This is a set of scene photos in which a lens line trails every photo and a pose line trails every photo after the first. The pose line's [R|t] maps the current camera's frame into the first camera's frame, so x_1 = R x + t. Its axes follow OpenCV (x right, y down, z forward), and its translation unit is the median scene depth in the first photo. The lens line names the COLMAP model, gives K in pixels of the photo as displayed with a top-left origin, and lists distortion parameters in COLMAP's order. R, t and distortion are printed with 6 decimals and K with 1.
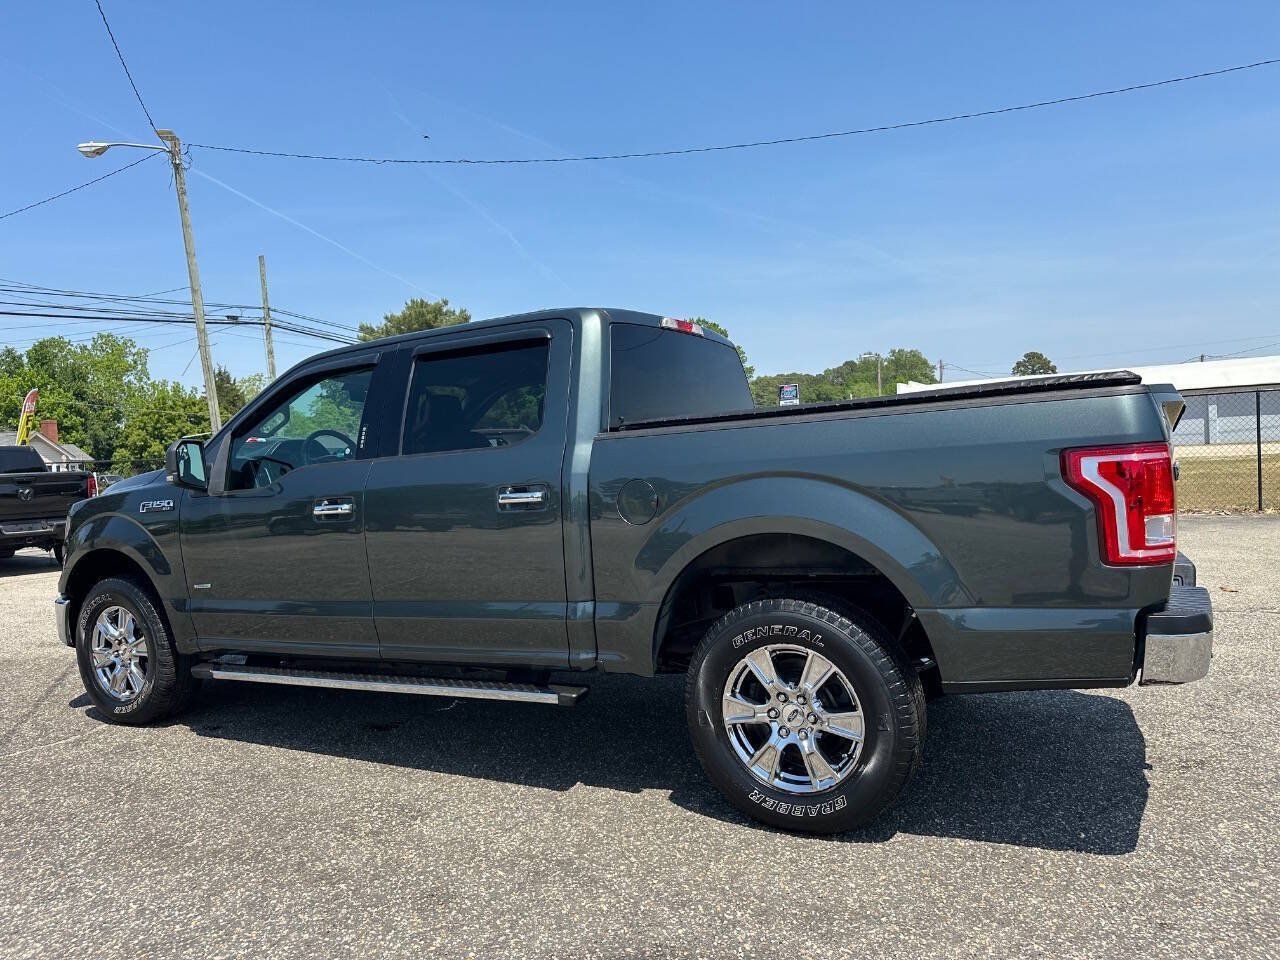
lens RADIAL K [[911.1, 0, 633.3], [0, 911.1, 482.3], [0, 0, 1]] dist [0.086877, -0.107743]
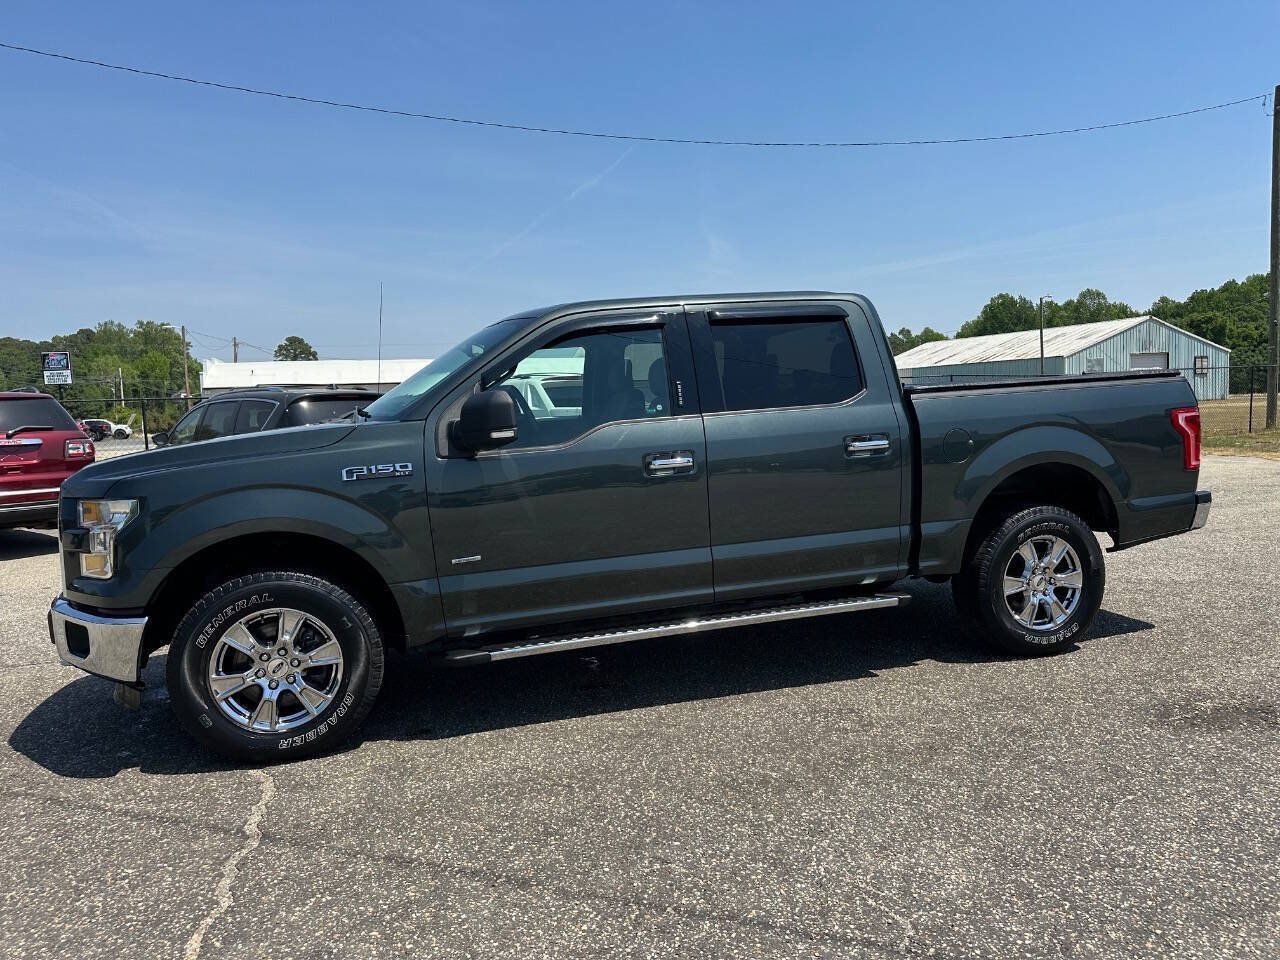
lens RADIAL K [[914.2, 0, 649.2], [0, 914.2, 481.4], [0, 0, 1]] dist [0.100377, -0.123524]
pose [[0.689004, -0.037133, 0.723805, -1.228573], [0.025565, 0.999310, 0.026931, 0.024460], [-0.724306, -0.000052, 0.689479, 0.354900]]
